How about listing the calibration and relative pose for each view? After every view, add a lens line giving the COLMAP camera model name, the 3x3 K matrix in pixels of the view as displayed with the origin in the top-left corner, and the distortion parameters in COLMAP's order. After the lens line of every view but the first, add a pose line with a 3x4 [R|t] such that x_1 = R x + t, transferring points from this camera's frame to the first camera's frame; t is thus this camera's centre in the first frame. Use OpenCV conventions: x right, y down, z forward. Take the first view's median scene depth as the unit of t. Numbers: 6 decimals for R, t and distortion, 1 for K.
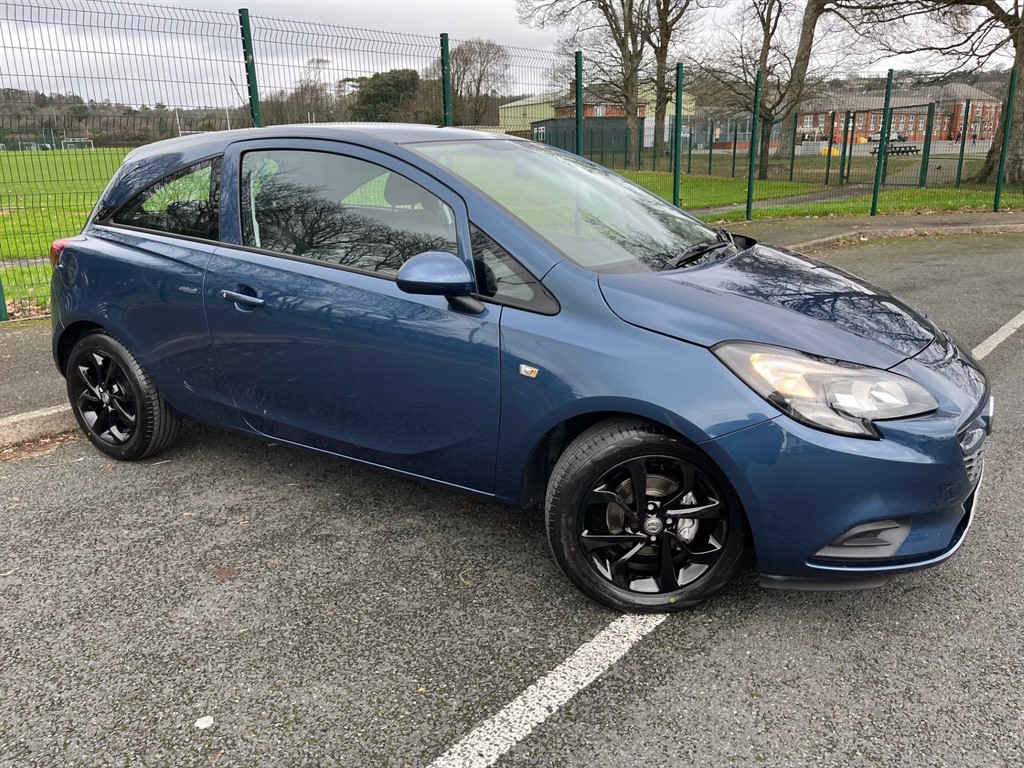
lens RADIAL K [[773.5, 0, 512.8], [0, 773.5, 386.3], [0, 0, 1]] dist [0.065522, -0.082371]
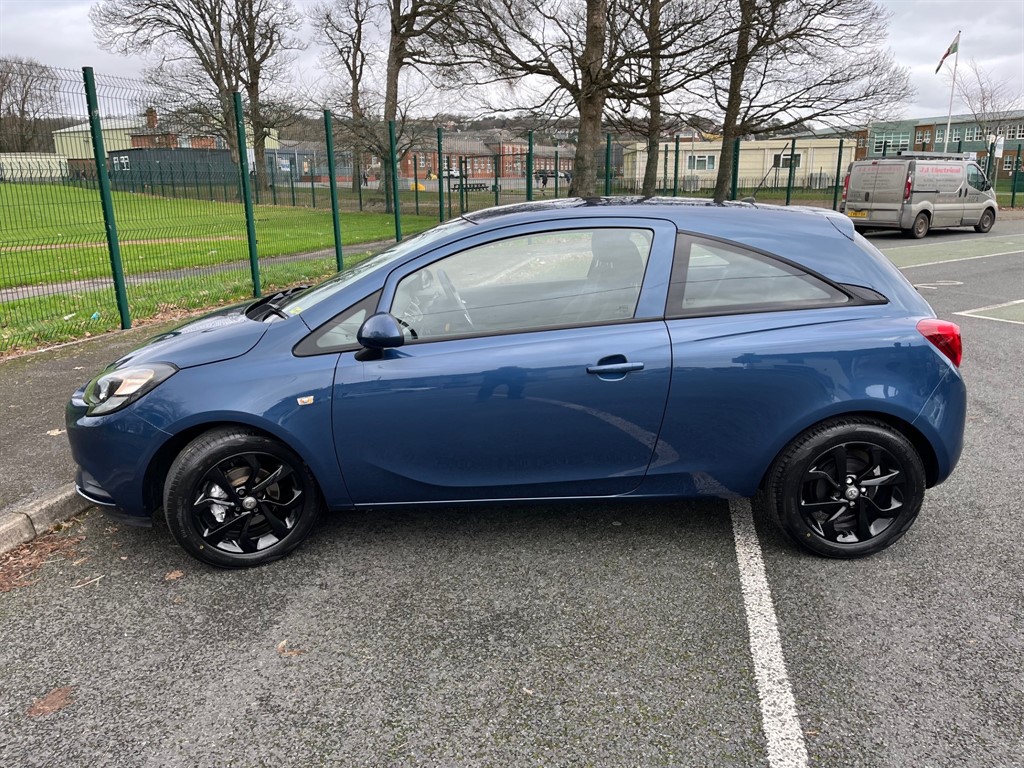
lens RADIAL K [[773.5, 0, 504.7], [0, 773.5, 381.3], [0, 0, 1]] dist [0.065522, -0.082371]
pose [[0.872174, -0.114402, 0.475630, -0.058947], [0.134889, 0.990820, -0.009030, 0.002684], [-0.470231, 0.072033, 0.879599, -0.021954]]
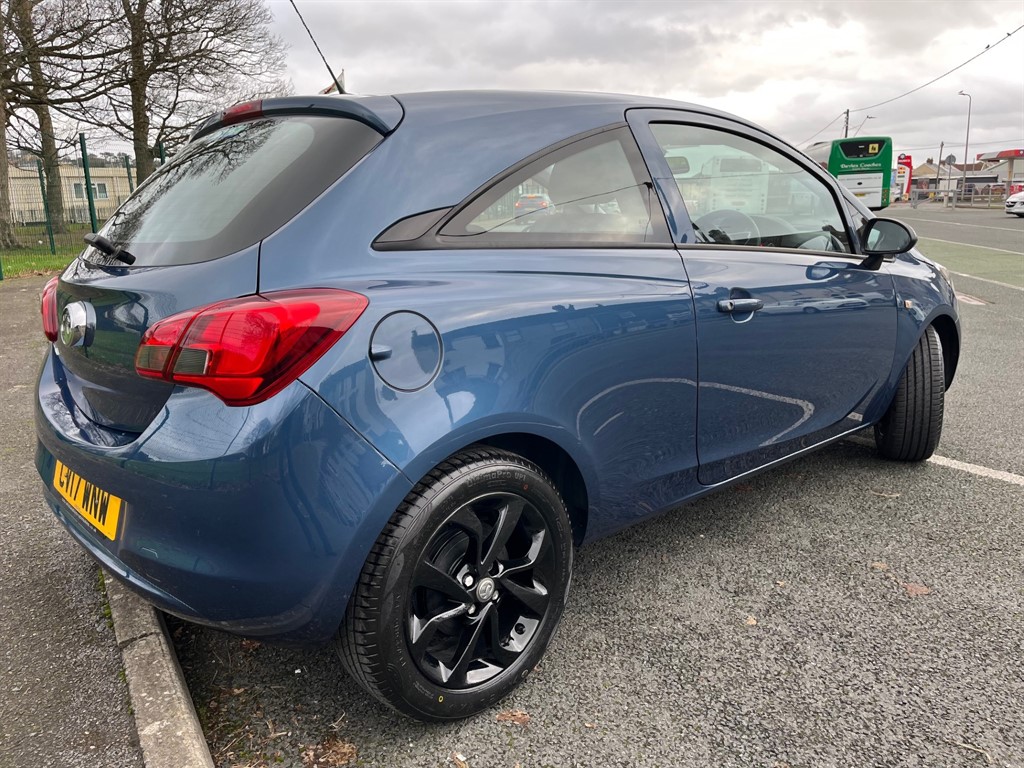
lens RADIAL K [[773.5, 0, 507.6], [0, 773.5, 379.8], [0, 0, 1]] dist [0.065522, -0.082371]
pose [[0.292342, -0.201857, 0.934767, -0.068798], [0.293308, 0.949285, 0.113262, -0.011928], [-0.910223, 0.241063, 0.336722, 0.057550]]
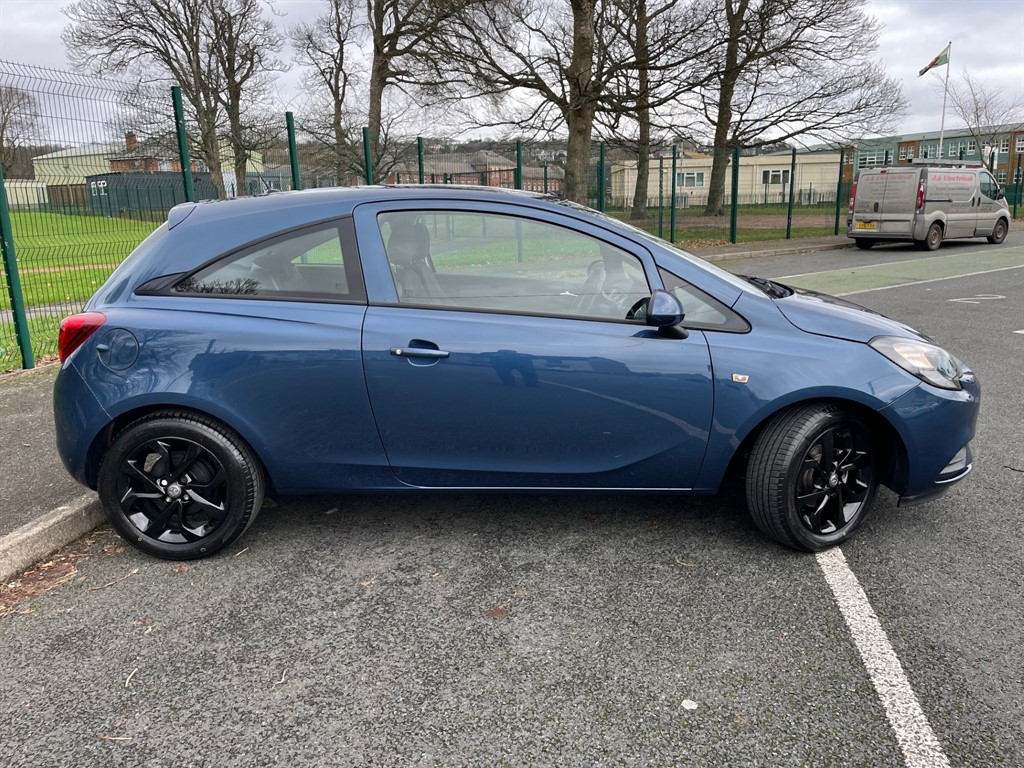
lens RADIAL K [[773.5, 0, 508.9], [0, 773.5, 377.6], [0, 0, 1]] dist [0.065522, -0.082371]
pose [[0.861746, -0.114643, 0.494218, -0.044223], [0.152712, 0.987571, -0.037192, -0.001469], [-0.483811, 0.107523, 0.868542, 0.003607]]
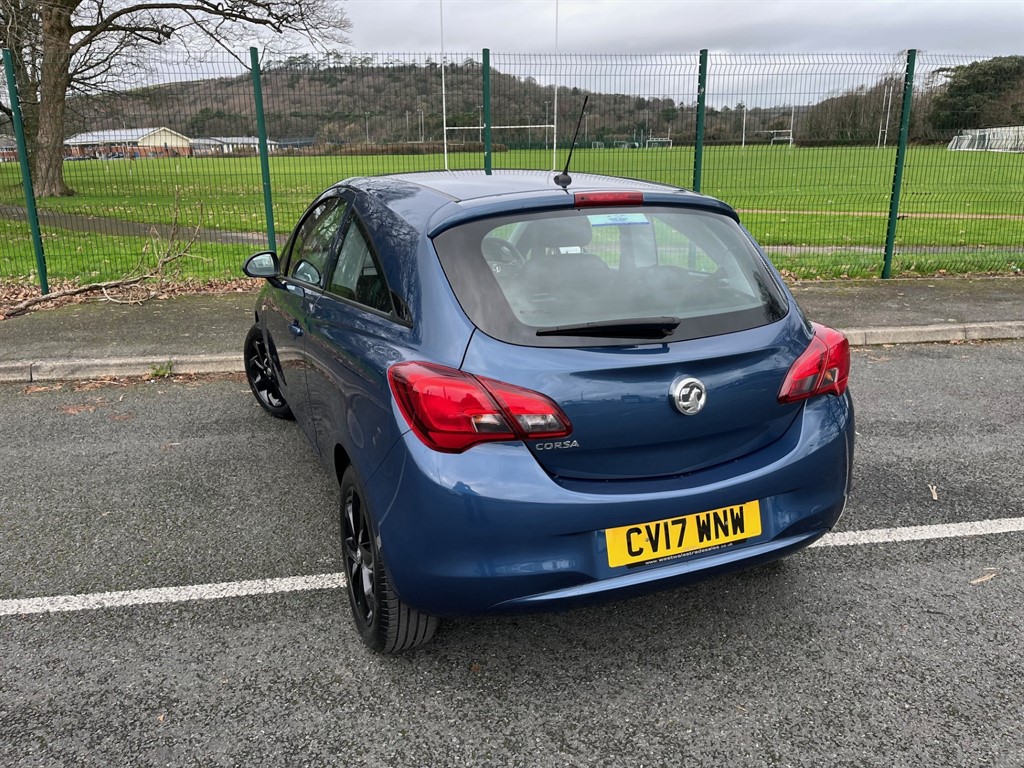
lens RADIAL K [[773.5, 0, 507.7], [0, 773.5, 383.0], [0, 0, 1]] dist [0.065522, -0.082371]
pose [[0.780857, 0.185758, -0.596453, 0.032369], [-0.185830, 0.980616, 0.062119, -0.000697], [0.596431, 0.062333, 0.800240, -0.013136]]
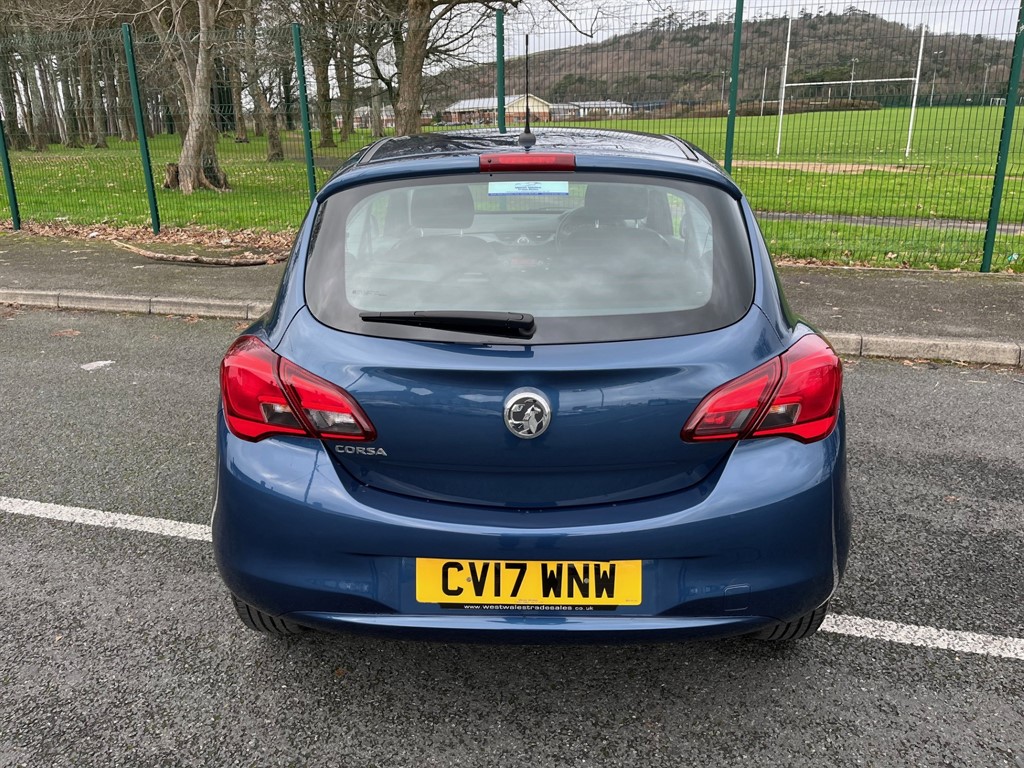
lens RADIAL K [[773.5, 0, 505.6], [0, 773.5, 382.4], [0, 0, 1]] dist [0.065522, -0.082371]
pose [[0.450014, 0.291590, -0.844075, 0.042863], [-0.249322, 0.948629, 0.194785, -0.007084], [0.857512, 0.122791, 0.499596, 0.009790]]
